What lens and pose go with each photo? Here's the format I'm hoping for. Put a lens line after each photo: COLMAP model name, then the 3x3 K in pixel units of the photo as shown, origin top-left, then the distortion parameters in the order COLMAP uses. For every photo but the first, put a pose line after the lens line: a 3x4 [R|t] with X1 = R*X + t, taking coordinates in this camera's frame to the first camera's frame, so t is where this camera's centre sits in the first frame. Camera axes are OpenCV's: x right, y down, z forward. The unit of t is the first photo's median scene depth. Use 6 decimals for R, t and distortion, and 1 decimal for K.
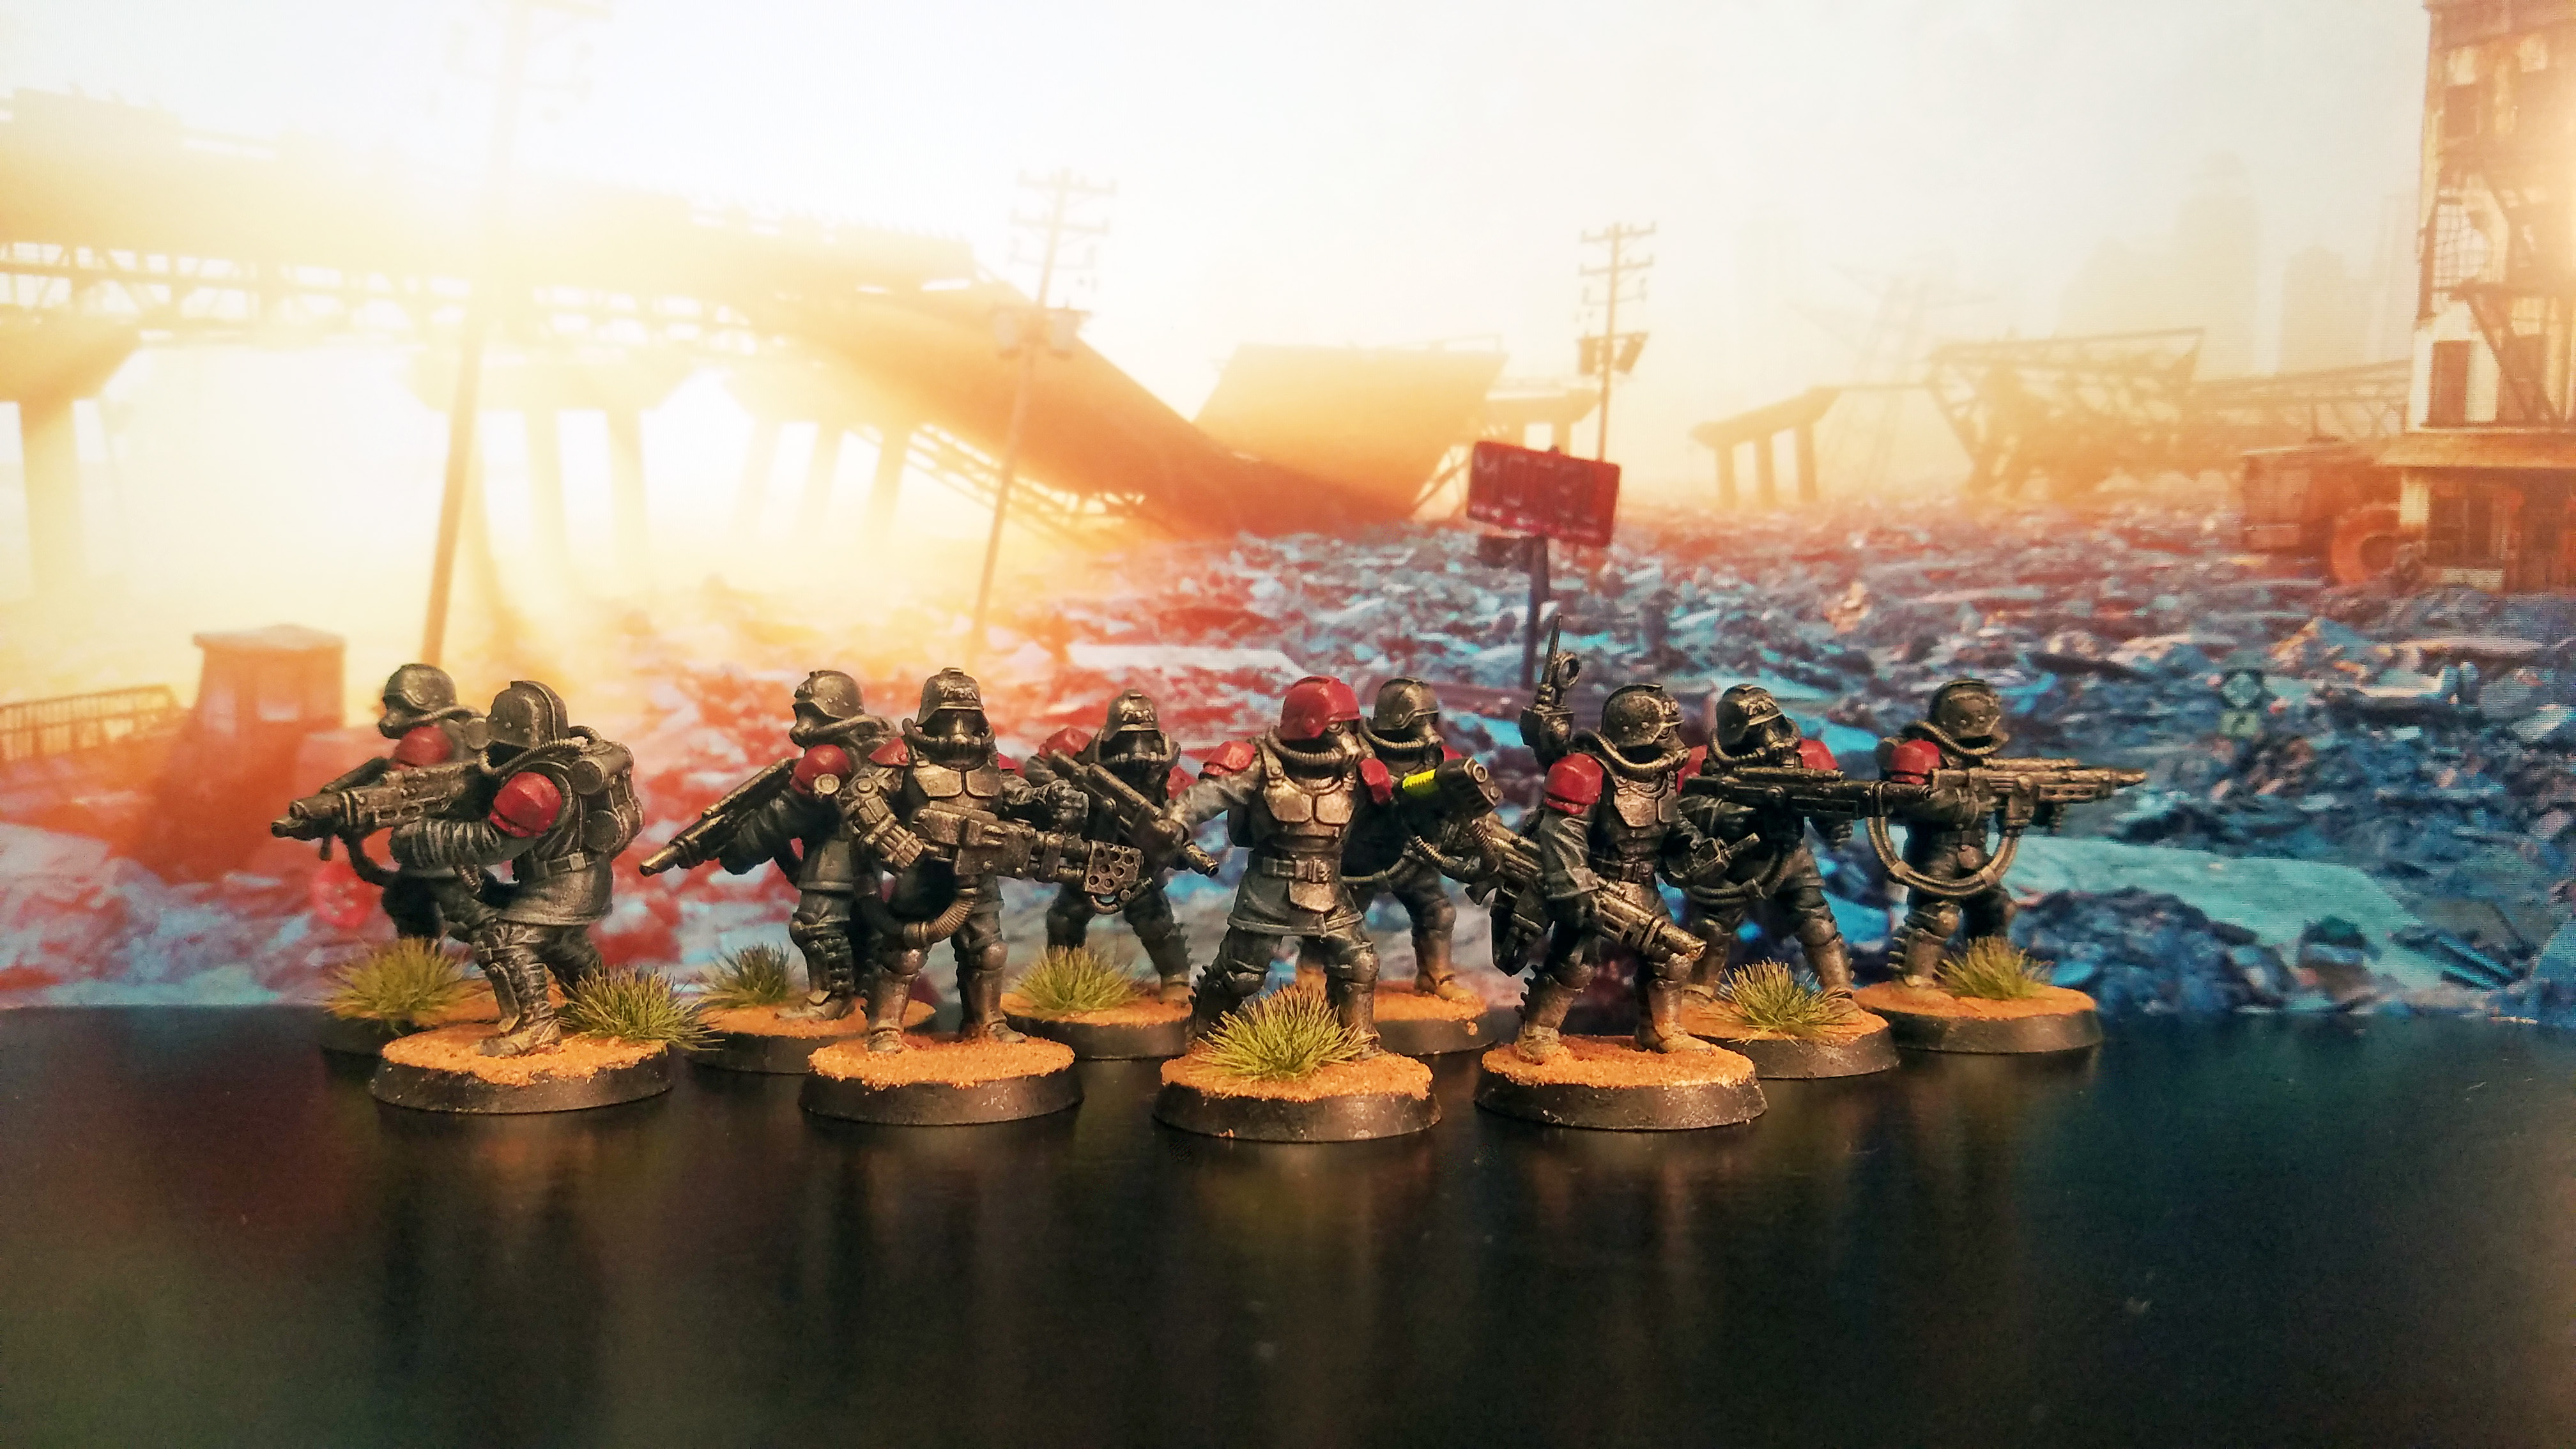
lens RADIAL K [[2159.6, 0, 1288.0], [0, 2159.6, 724.5], [0, 0, 1]] dist [0.143817, -0.316416]
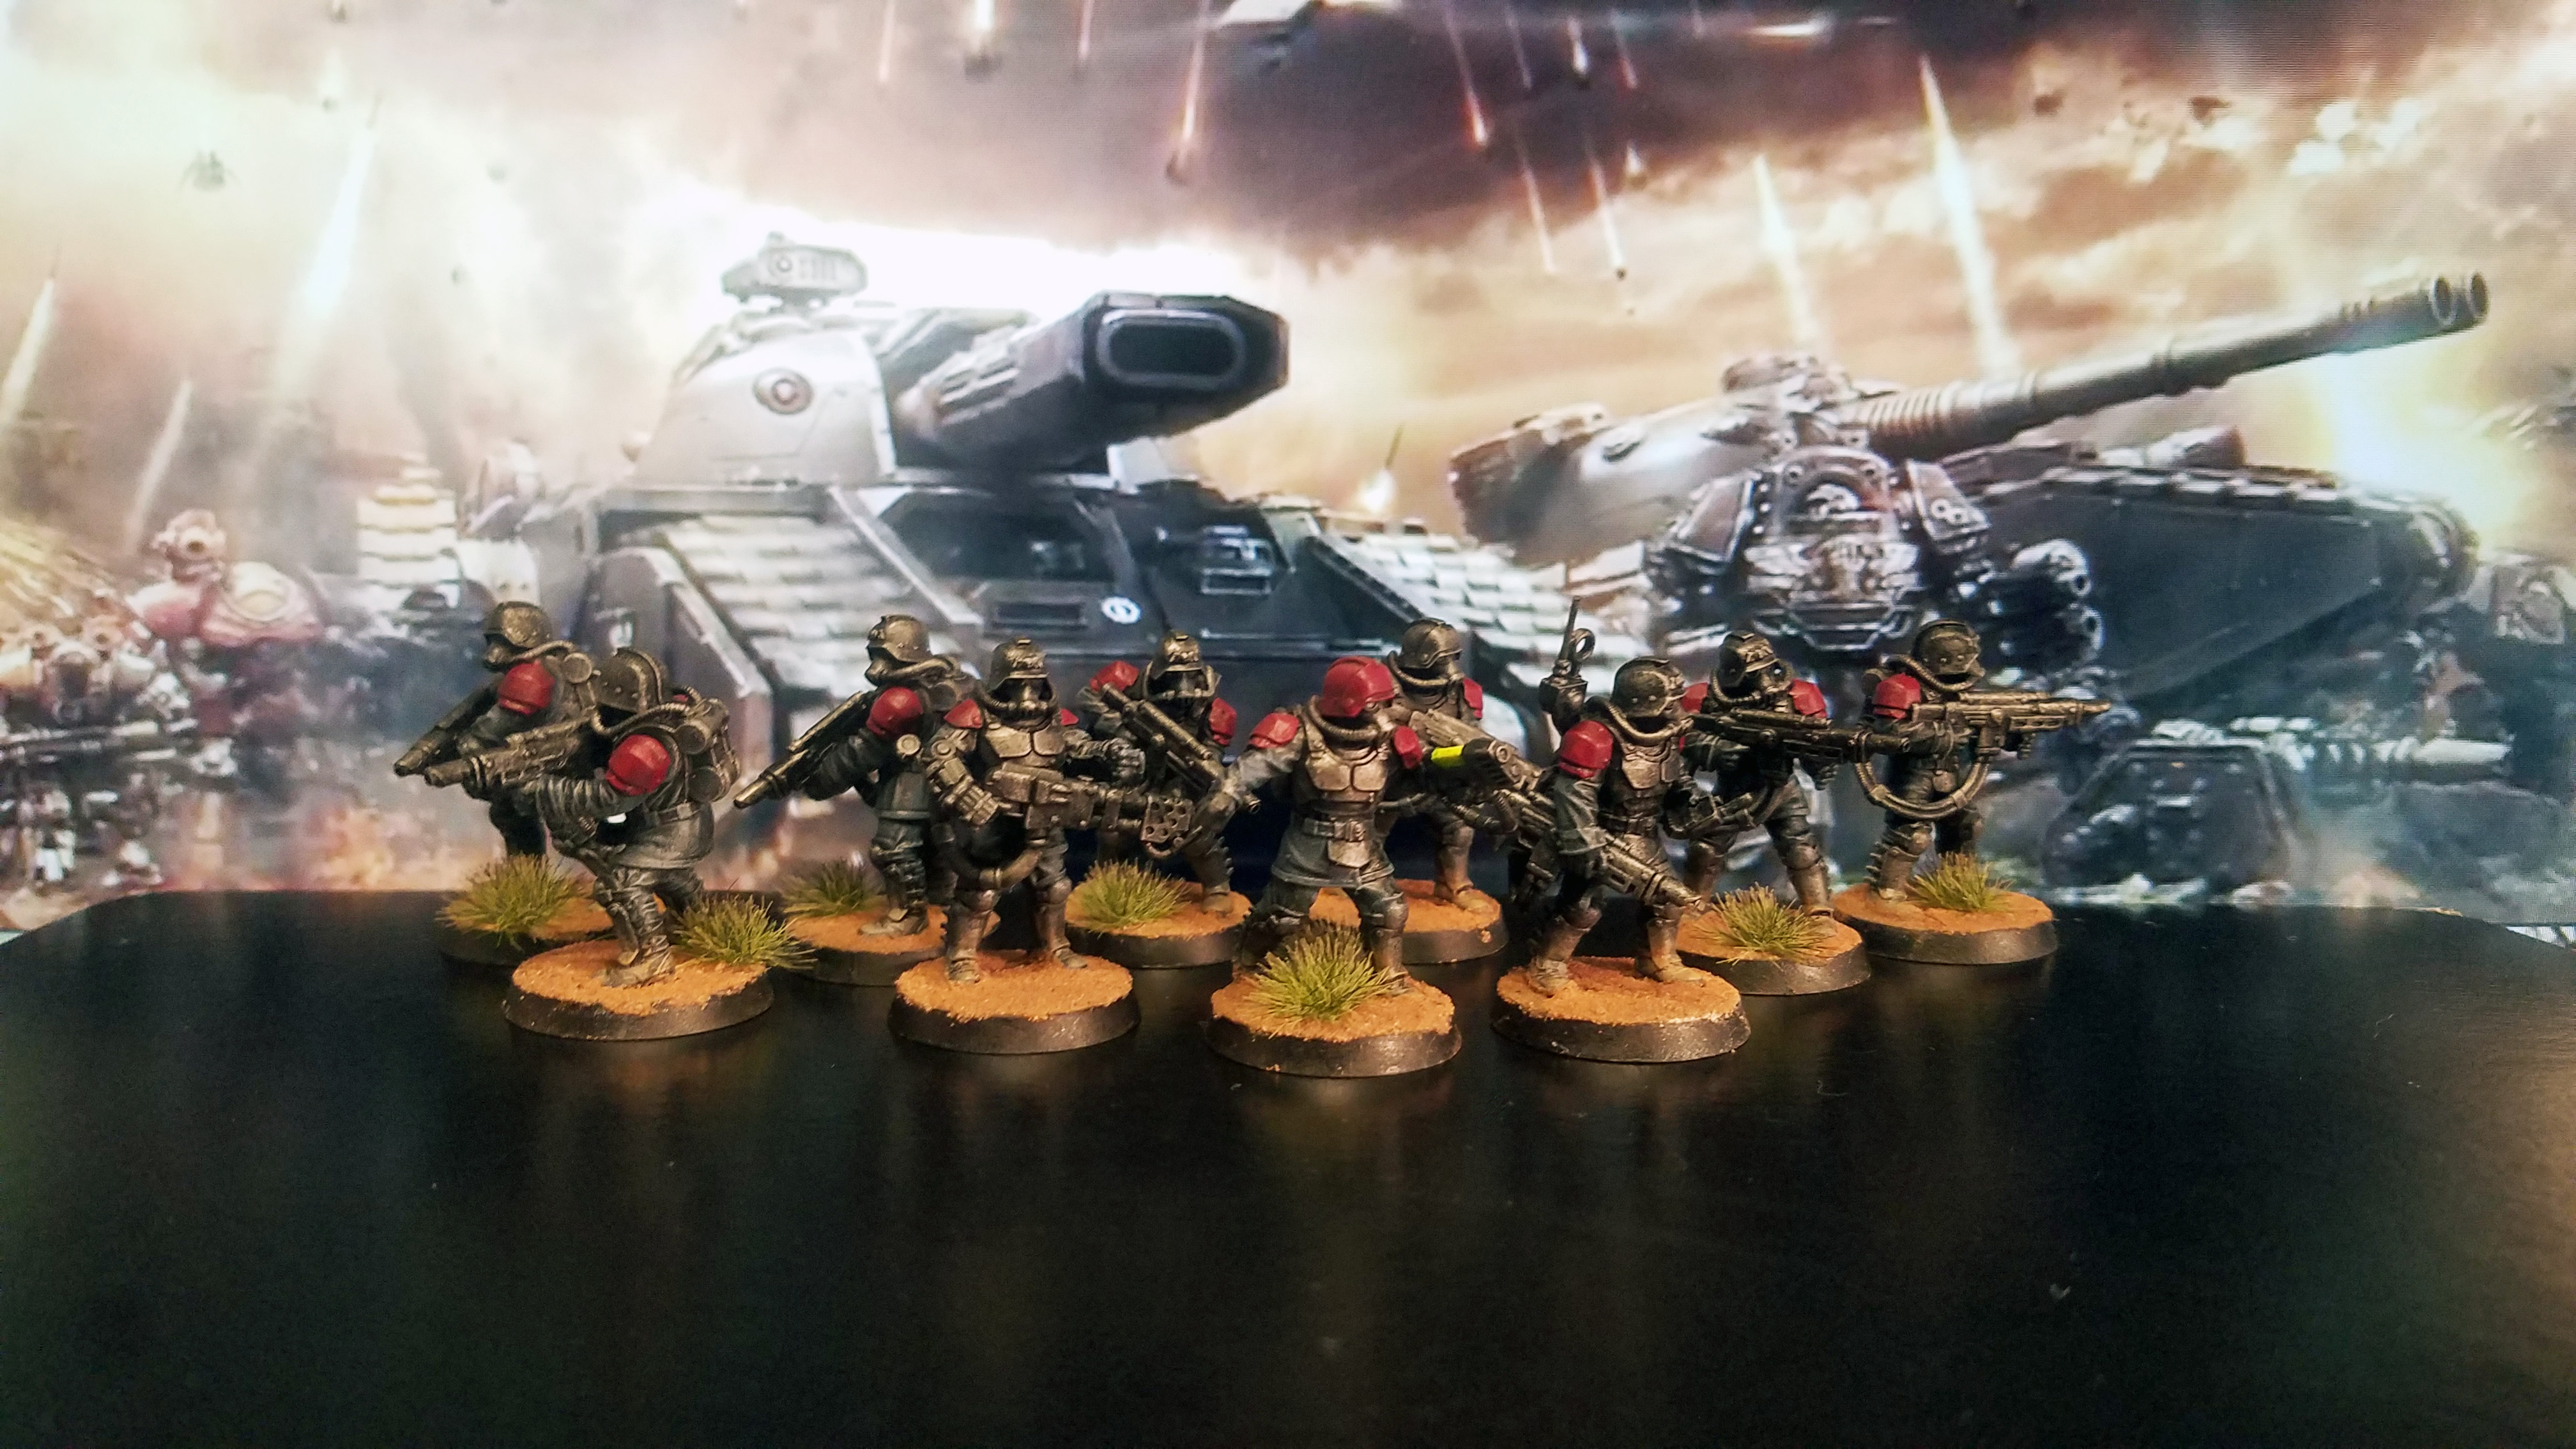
lens RADIAL K [[2159.6, 0, 1288.0], [0, 2159.6, 724.5], [0, 0, 1]] dist [0.143817, -0.316416]
pose [[0.999969, 0.005386, 0.005712, -0.025950], [-0.006116, 0.990613, 0.136561, -0.133609], [-0.004923, -0.136592, 0.990615, -0.088893]]
